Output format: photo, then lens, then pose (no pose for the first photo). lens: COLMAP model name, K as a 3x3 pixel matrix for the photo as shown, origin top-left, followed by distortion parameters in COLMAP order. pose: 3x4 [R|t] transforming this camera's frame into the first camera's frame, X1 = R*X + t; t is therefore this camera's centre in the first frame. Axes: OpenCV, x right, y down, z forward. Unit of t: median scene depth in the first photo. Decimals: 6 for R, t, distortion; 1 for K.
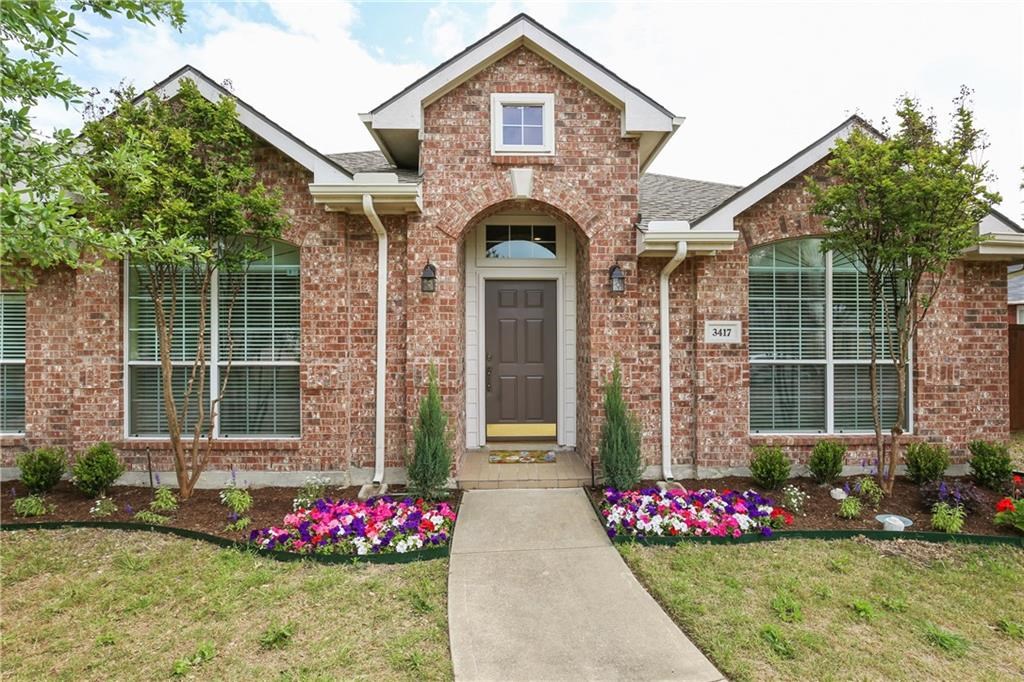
lens RADIAL K [[491.7, 0, 517.2], [0, 491.7, 330.3], [0, 0, 1]] dist [-0.017424, 0.000152]
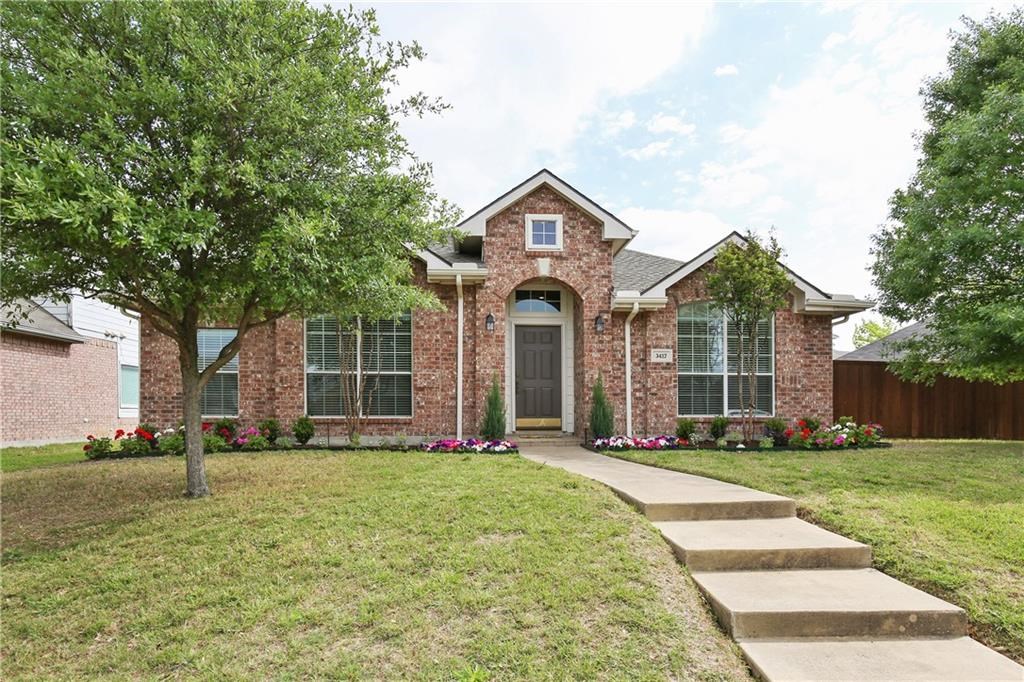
lens RADIAL K [[559.5, 0, 511.3], [0, 559.5, 377.5], [0, 0, 1]] dist [-0.003190, -0.000292]
pose [[0.999125, 0.003459, 0.041671, -0.181192], [-0.002111, 0.999475, -0.032336, 0.142944], [-0.041761, 0.032220, 0.998608, -0.909685]]
